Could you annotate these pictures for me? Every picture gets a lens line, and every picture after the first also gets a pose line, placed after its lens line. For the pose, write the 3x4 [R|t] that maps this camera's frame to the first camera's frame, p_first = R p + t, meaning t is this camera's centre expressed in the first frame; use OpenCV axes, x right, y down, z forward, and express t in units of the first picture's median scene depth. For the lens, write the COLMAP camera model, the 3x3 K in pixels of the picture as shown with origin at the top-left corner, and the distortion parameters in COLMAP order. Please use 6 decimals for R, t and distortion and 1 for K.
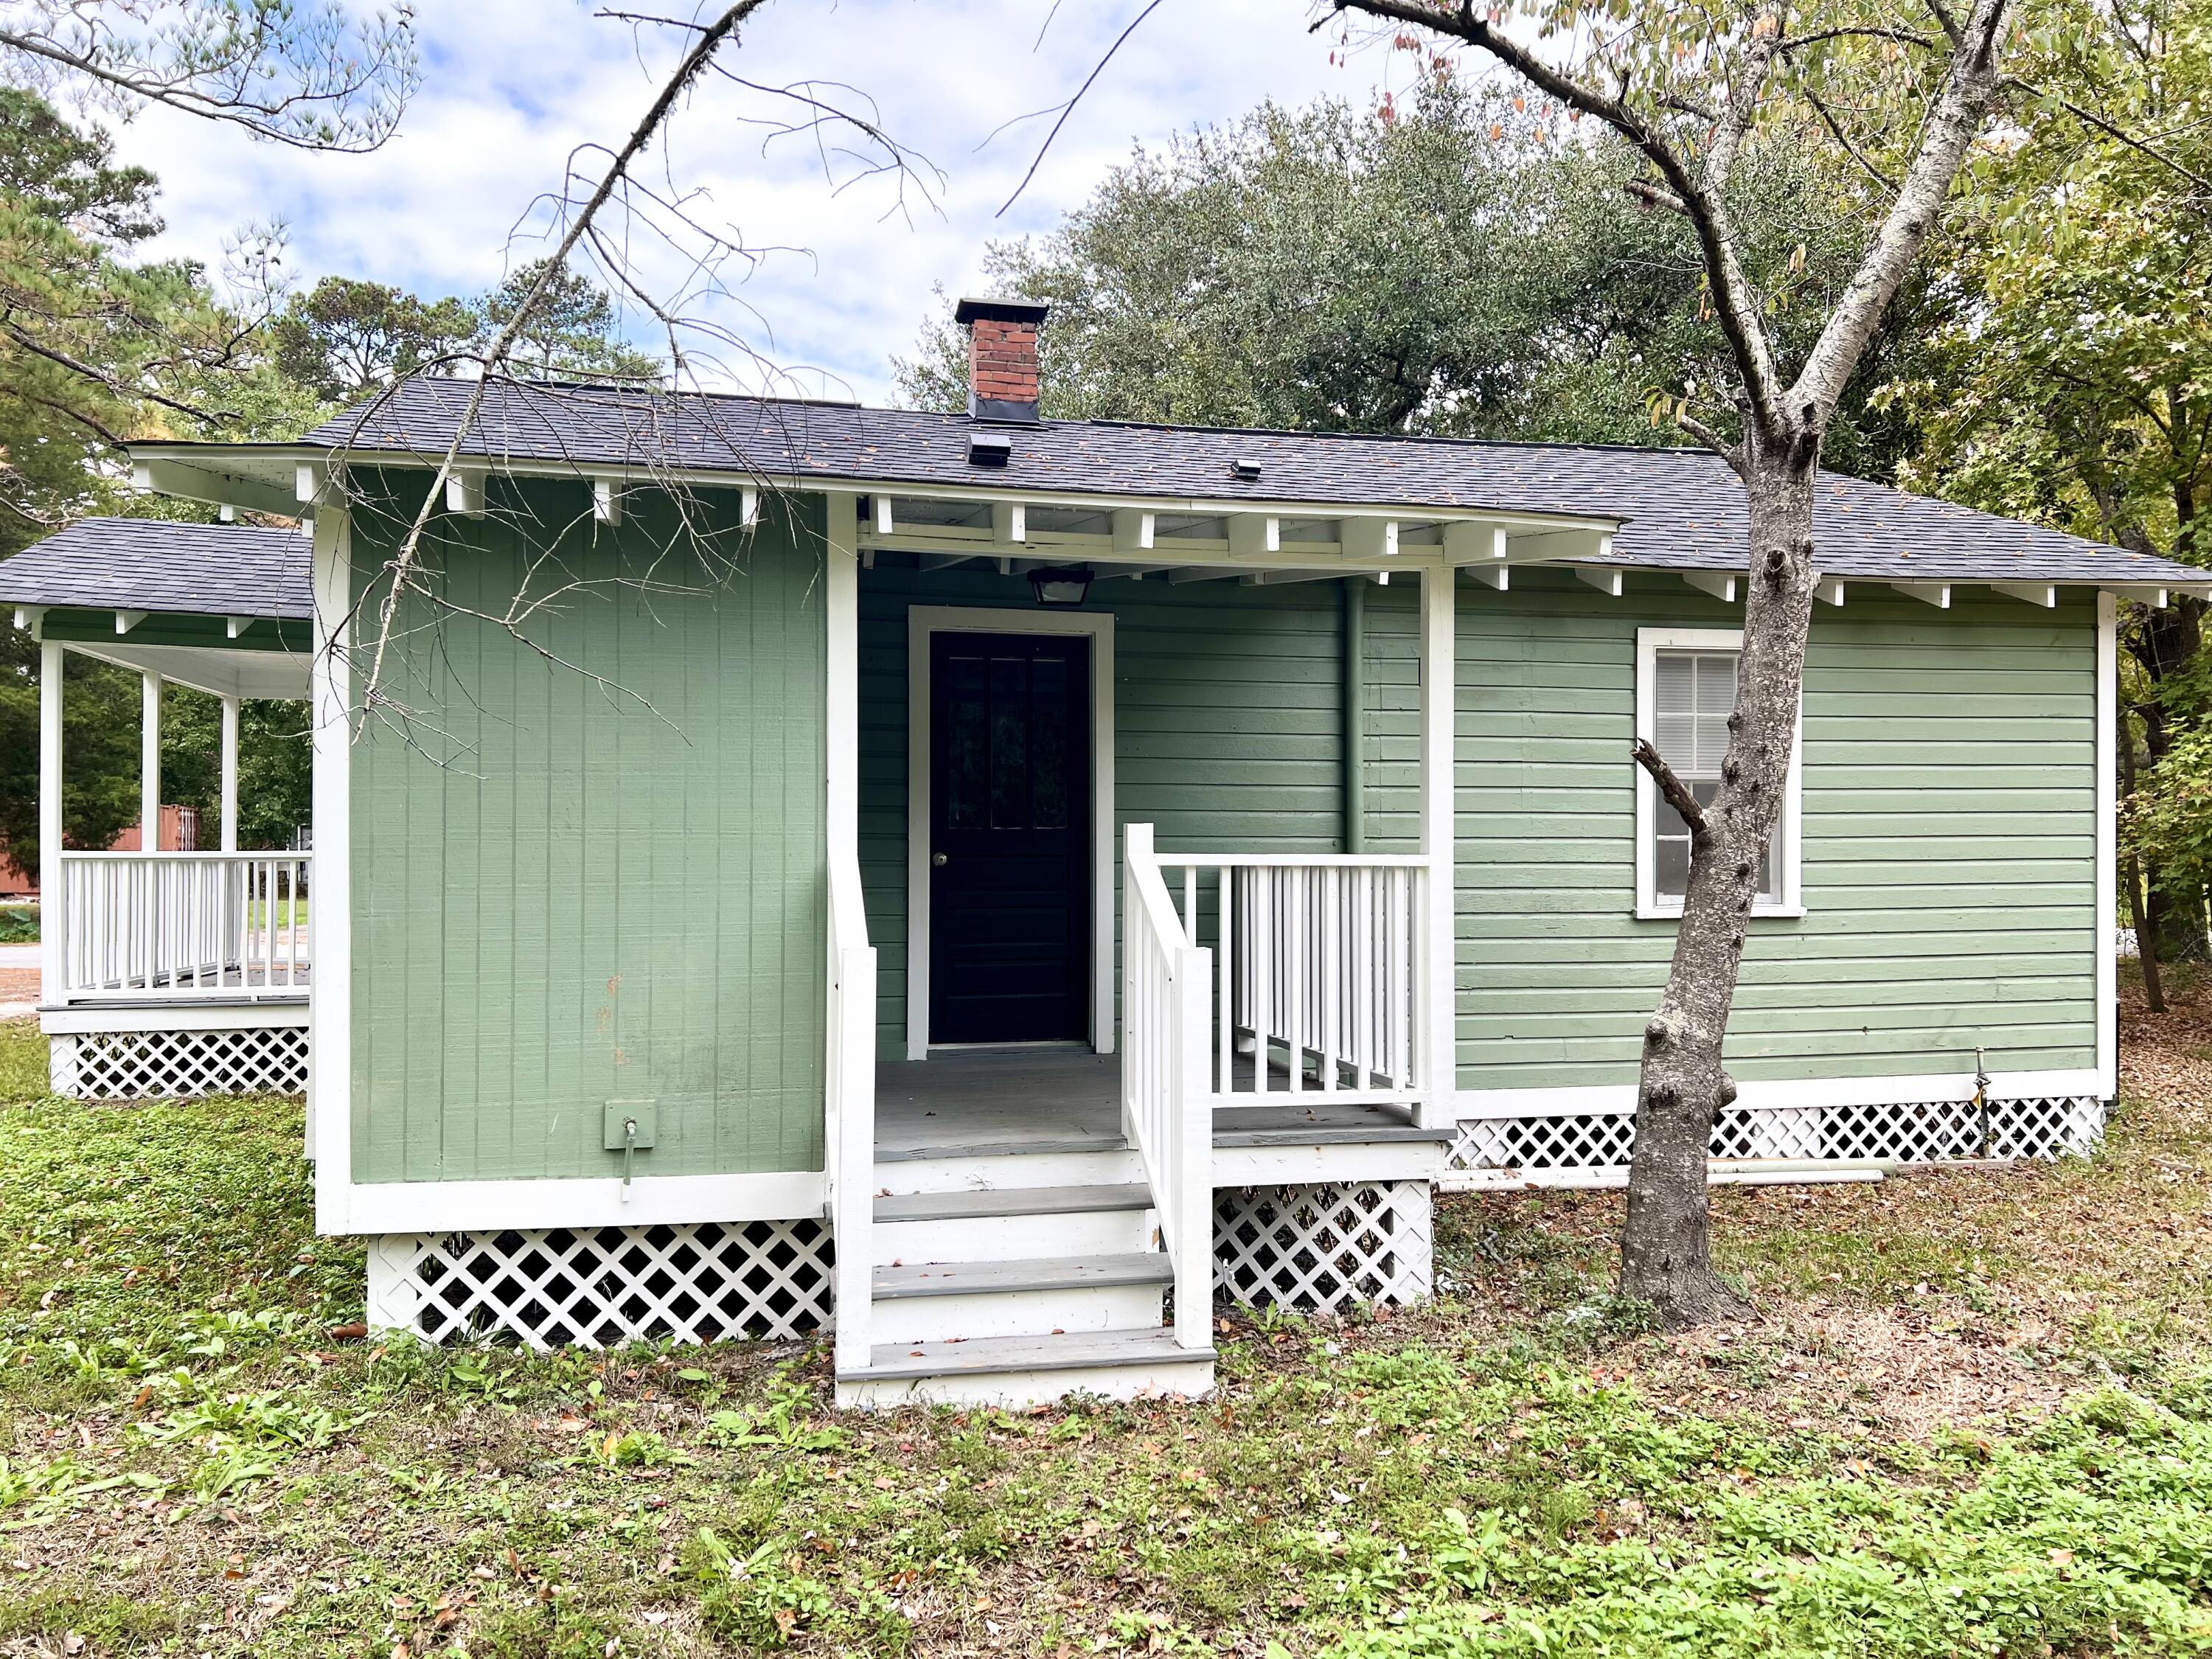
lens RADIAL K [[1626.0, 0, 1109.7], [0, 1626.0, 857.1], [0, 0, 1]] dist [0.006400, 0.001120]
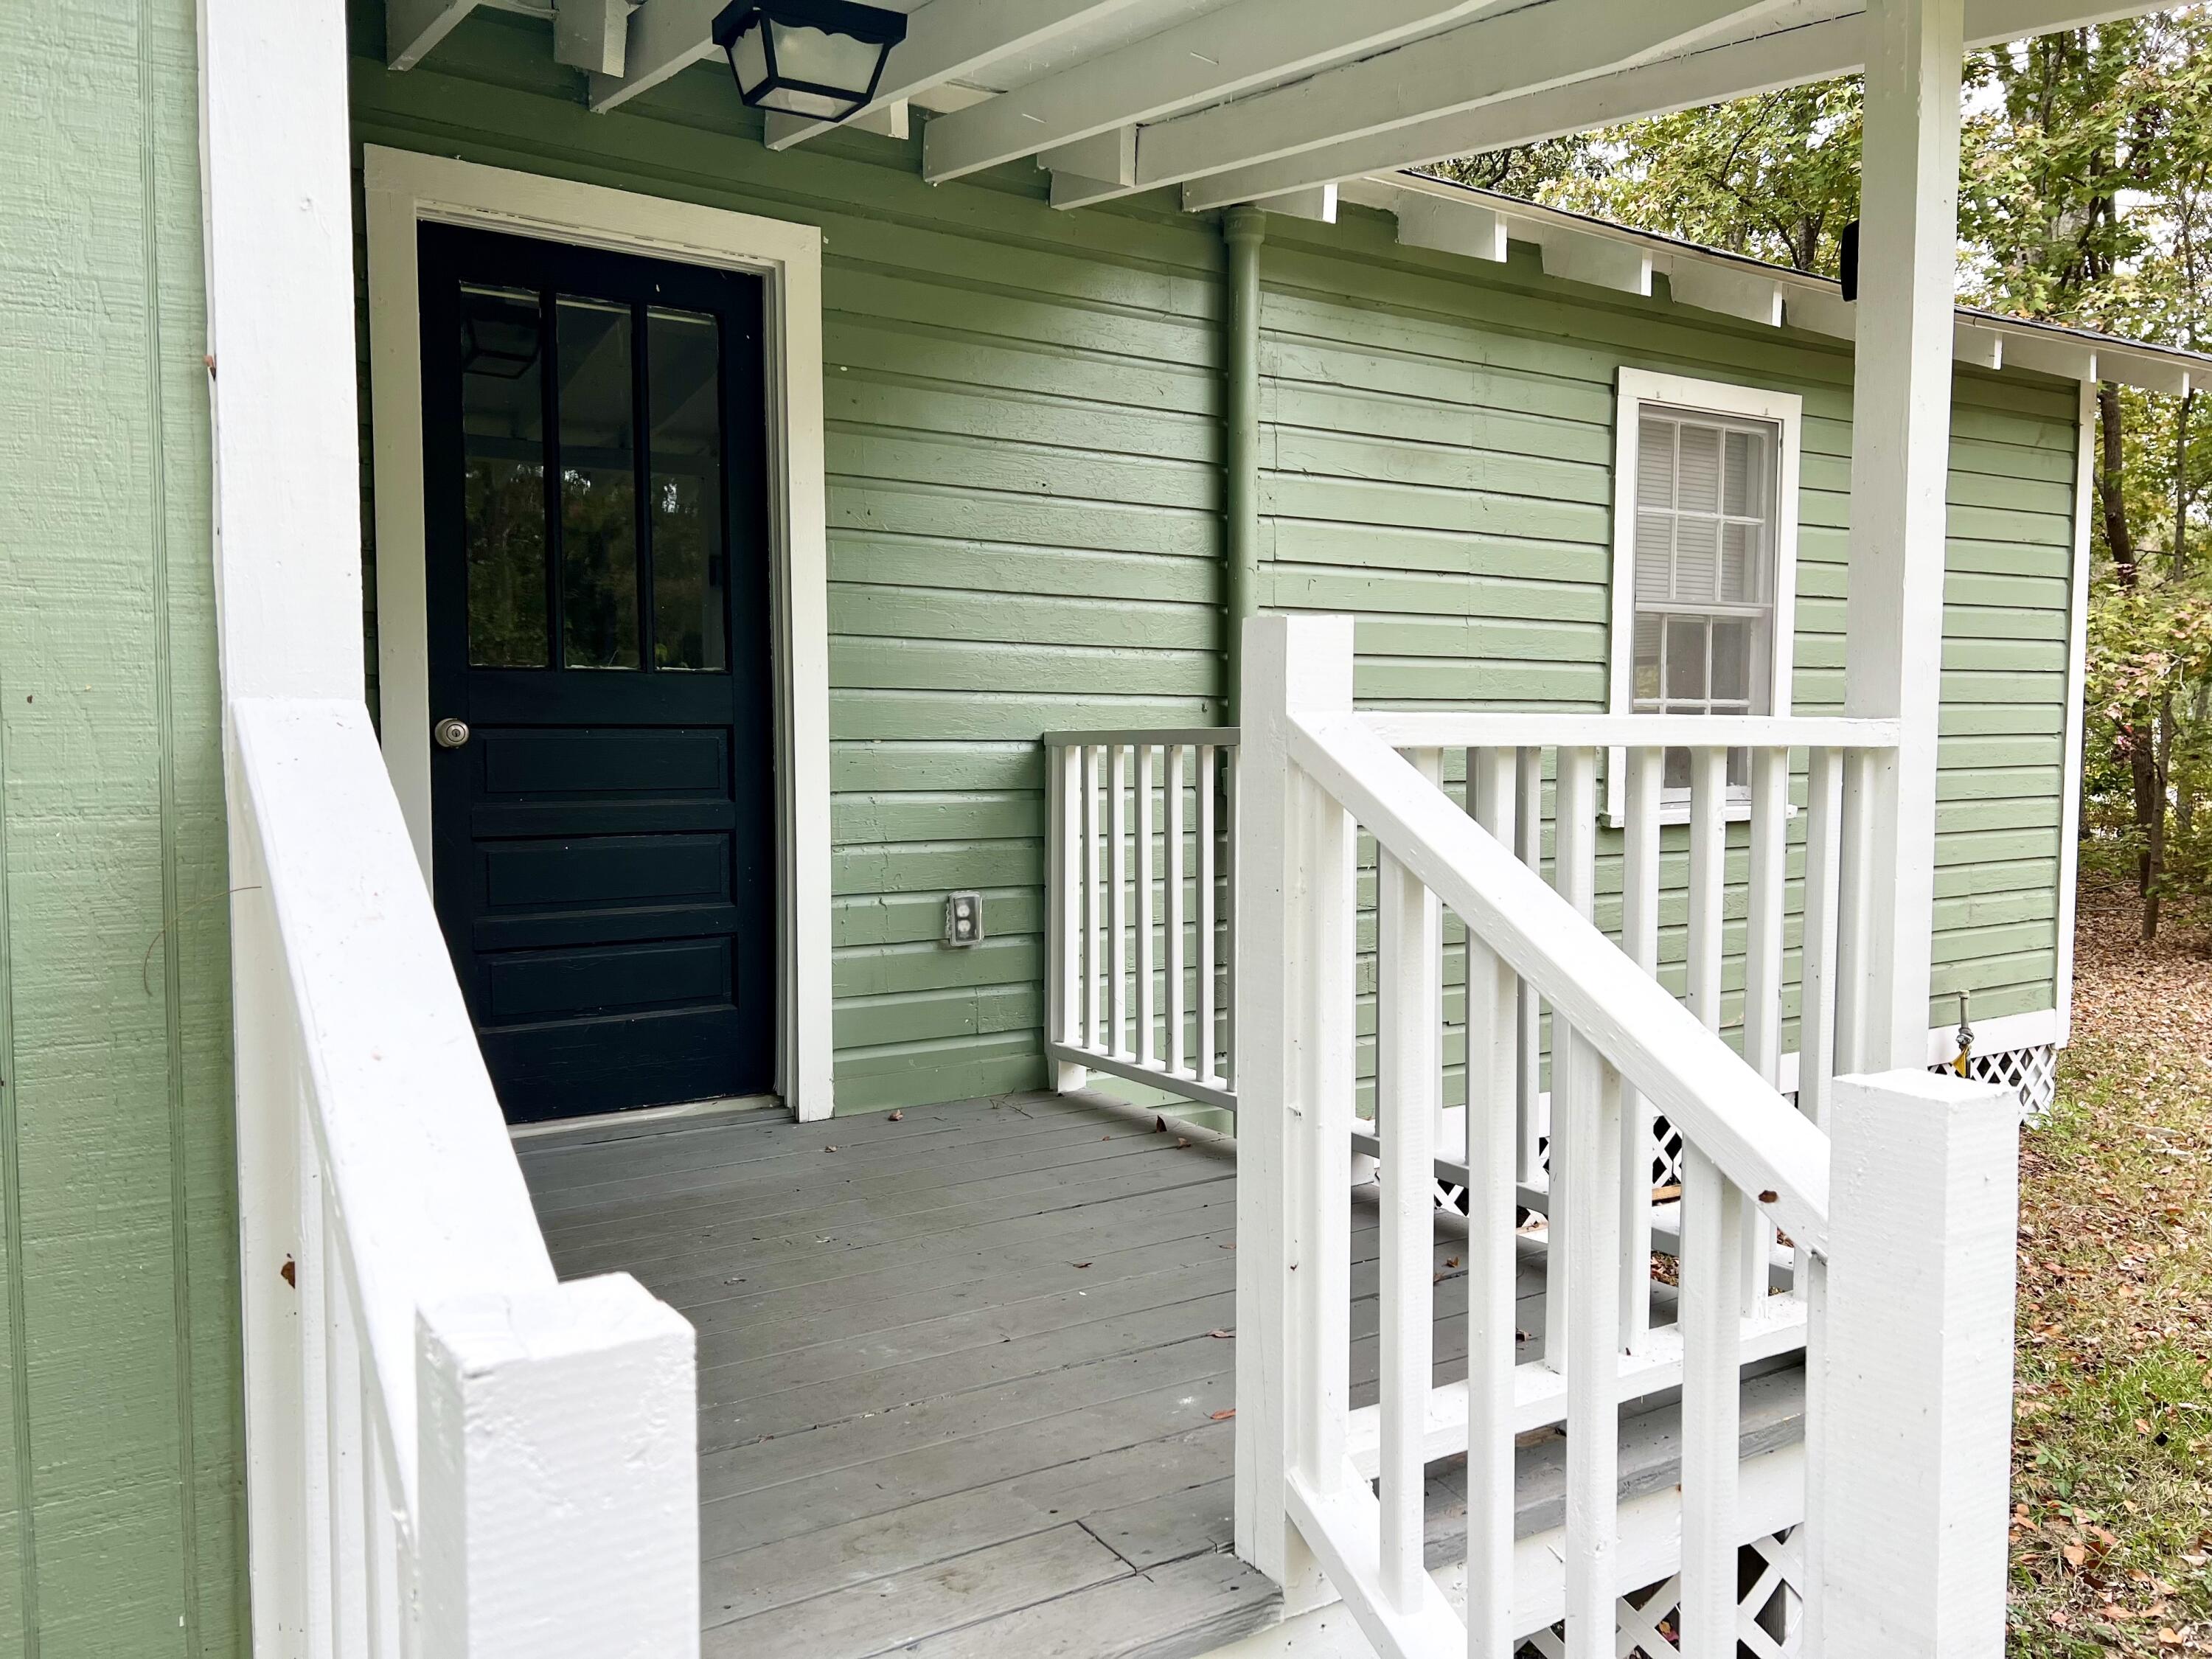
lens RADIAL K [[1626.0, 0, 1109.7], [0, 1626.0, 857.1], [0, 0, 1]] dist [0.006400, 0.001120]
pose [[0.935006, -0.025558, 0.353709, -0.093677], [-0.000888, 0.997228, 0.074403, 0.001749], [-0.354631, -0.069882, 0.932391, 0.501492]]
